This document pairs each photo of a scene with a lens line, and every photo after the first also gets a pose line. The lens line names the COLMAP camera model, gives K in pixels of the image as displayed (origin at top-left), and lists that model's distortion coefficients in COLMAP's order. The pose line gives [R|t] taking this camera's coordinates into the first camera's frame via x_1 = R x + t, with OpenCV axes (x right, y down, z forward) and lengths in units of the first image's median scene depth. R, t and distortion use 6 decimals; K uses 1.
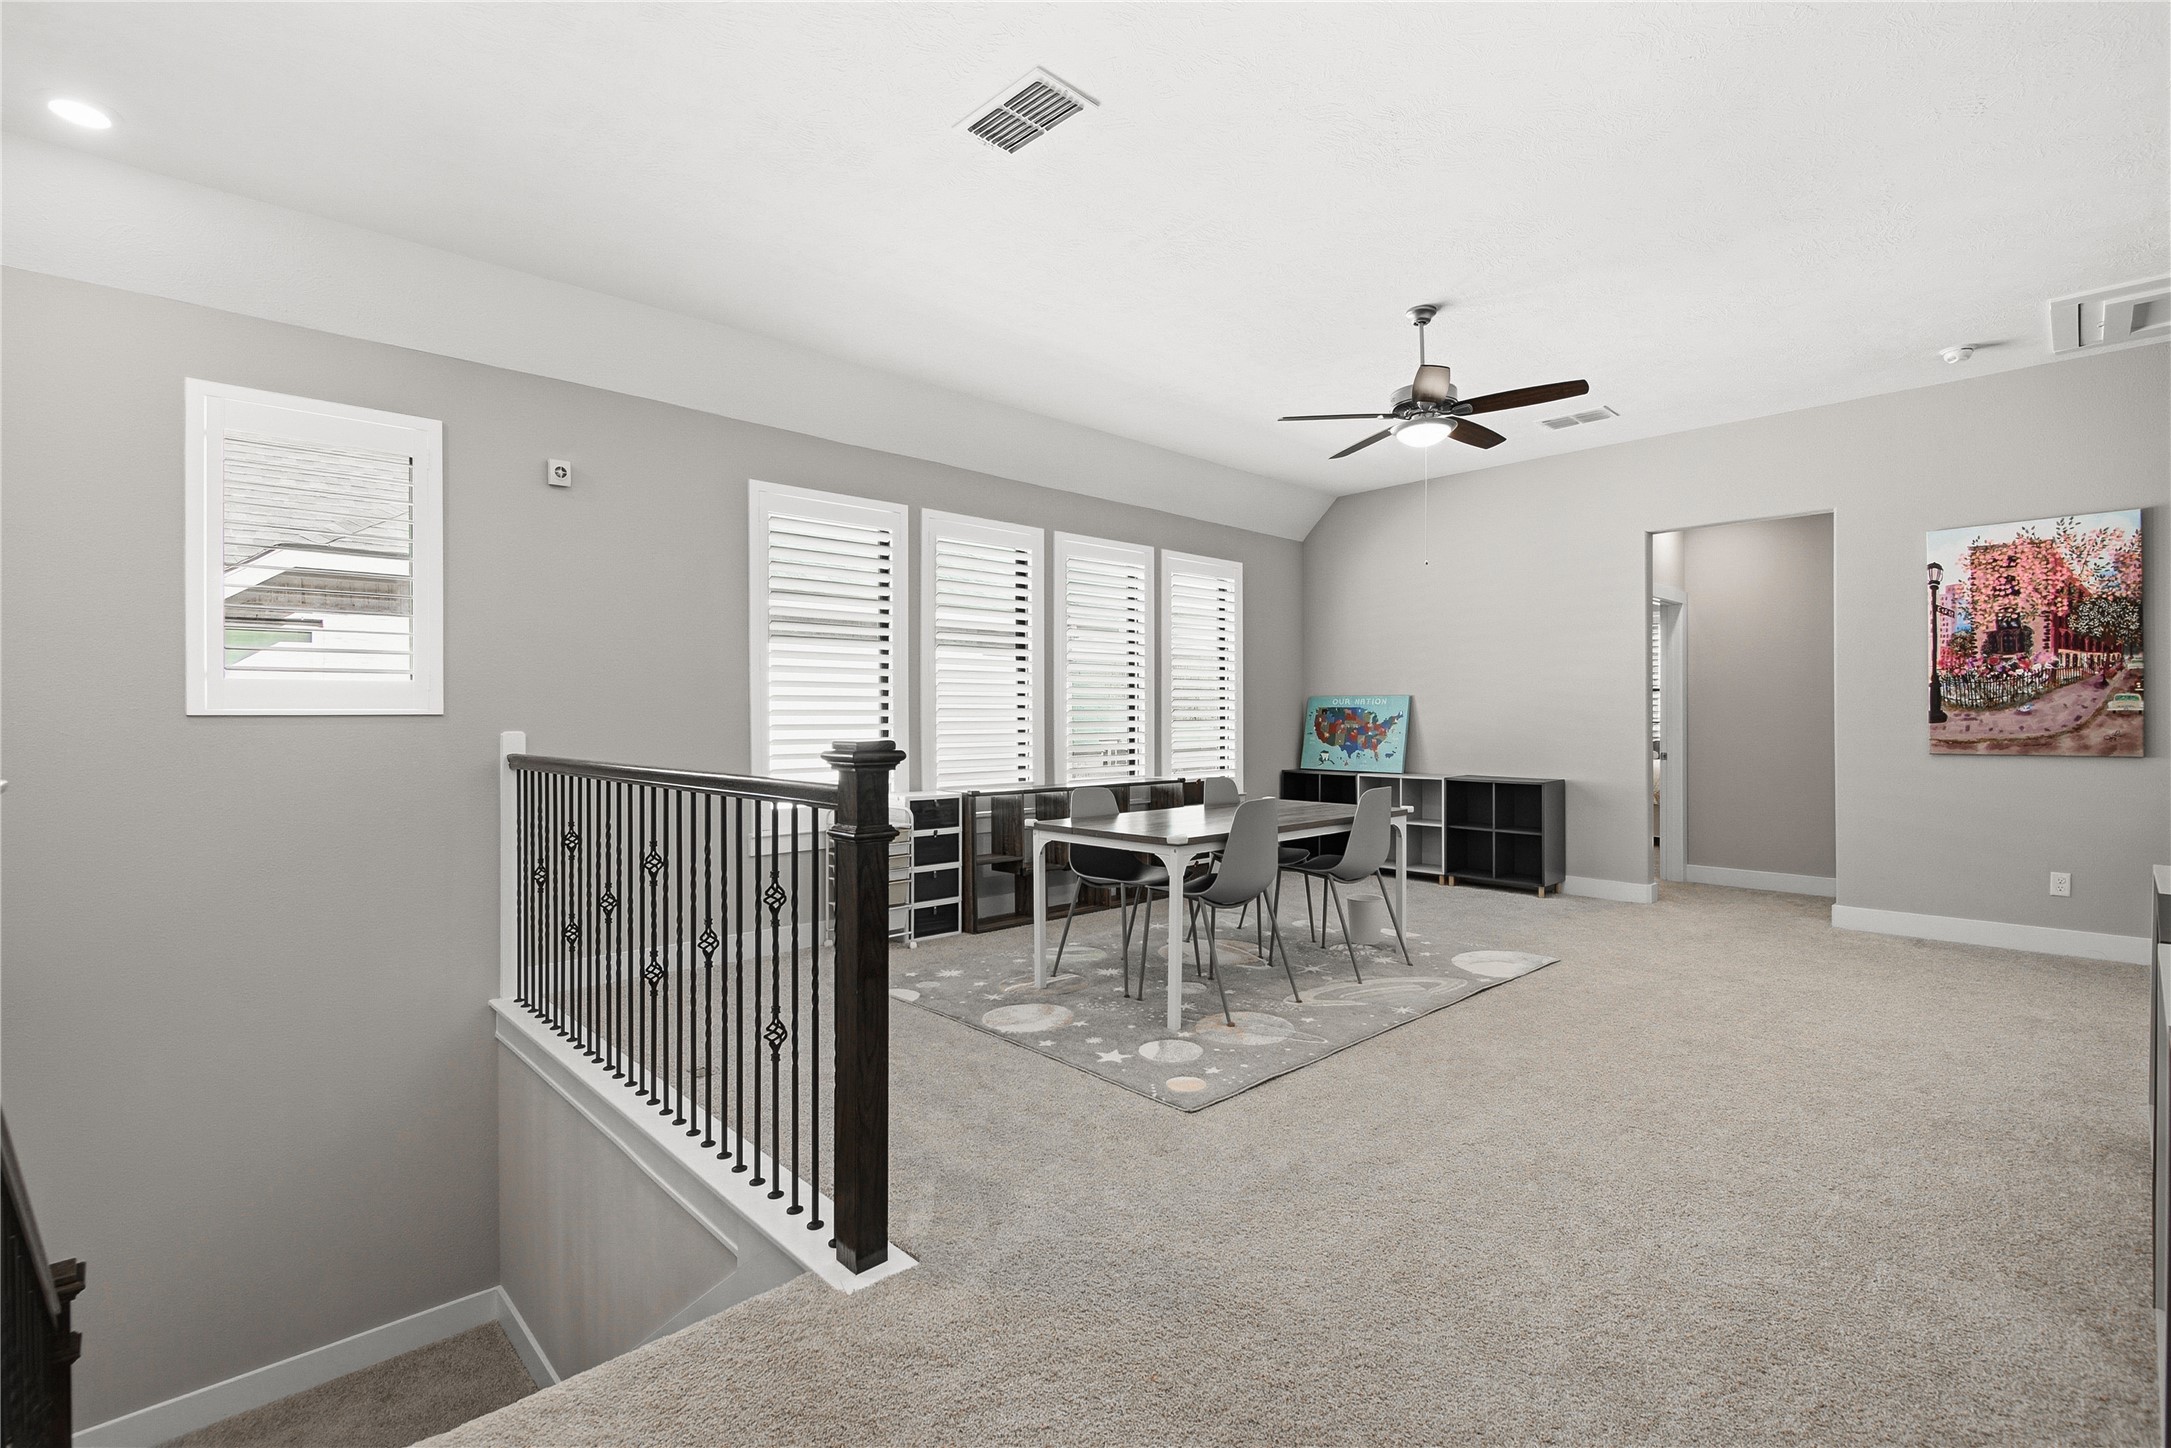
lens RADIAL K [[1000.3, 0, 1069.1], [0, 1000.3, 712.7], [0, 0, 1]] dist [-0.000639, -0.000087]
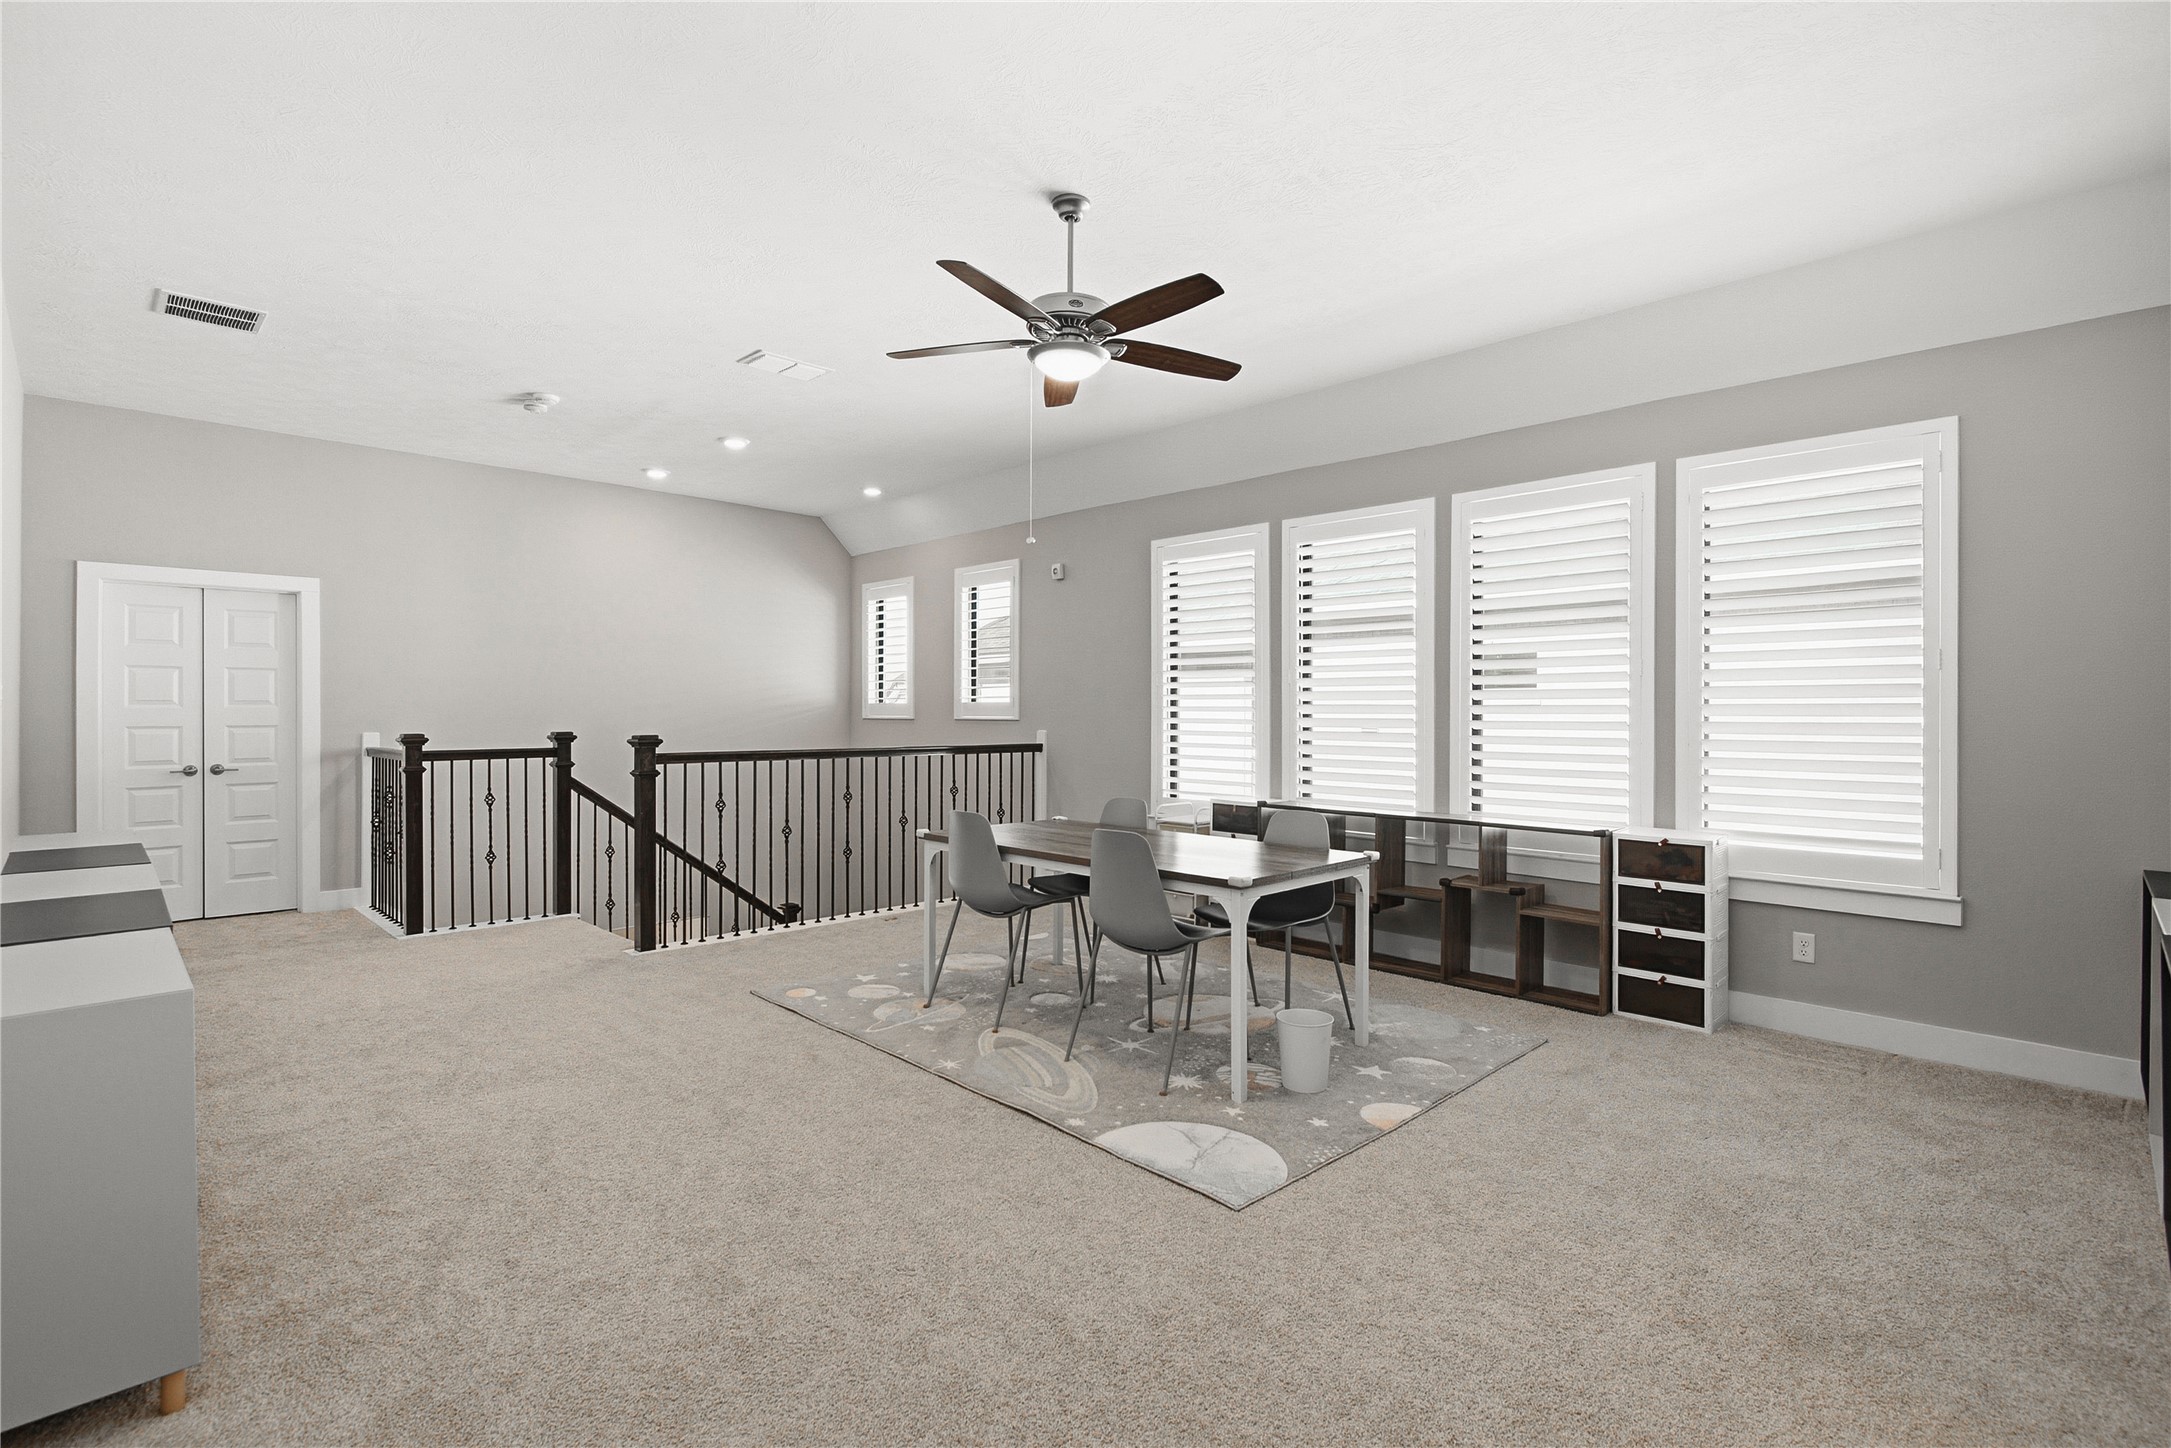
lens RADIAL K [[1000.3, 0, 1069.1], [0, 1000.3, 712.7], [0, 0, 1]] dist [-0.000639, -0.000087]
pose [[0.020399, 0.005888, -0.999775, 0.970877], [-0.000355, 0.999983, 0.005882, -0.017806], [0.999792, 0.000235, 0.020401, 0.859541]]
